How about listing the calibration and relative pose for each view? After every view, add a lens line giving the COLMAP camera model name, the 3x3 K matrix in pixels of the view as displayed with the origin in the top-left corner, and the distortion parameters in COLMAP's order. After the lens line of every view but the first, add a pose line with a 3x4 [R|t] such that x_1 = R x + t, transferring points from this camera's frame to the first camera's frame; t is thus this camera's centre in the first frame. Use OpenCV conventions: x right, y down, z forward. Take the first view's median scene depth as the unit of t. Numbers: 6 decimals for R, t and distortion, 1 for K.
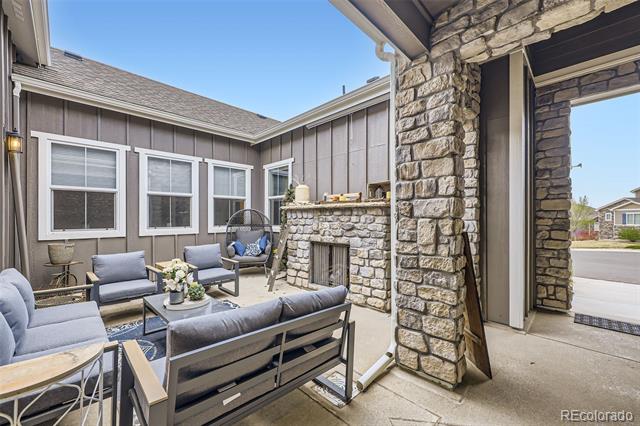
lens RADIAL K [[258.8, 0, 315.4], [0, 258.8, 212.8], [0, 0, 1]] dist [0.000710, -0.000024]
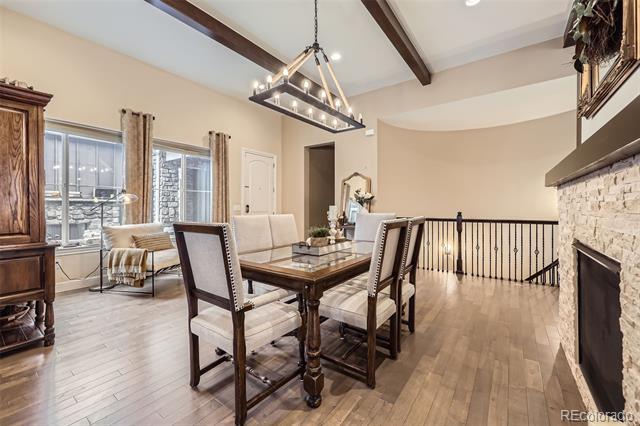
lens RADIAL K [[263.7, 0, 321.5], [0, 263.7, 205.7], [0, 0, 1]] dist [0.000166, -0.000023]
pose [[-0.181264, 0.001348, 0.983434, -2.129508], [-0.015593, 0.999869, -0.004245, -0.012574], [-0.983311, -0.016105, -0.181219, -0.230004]]
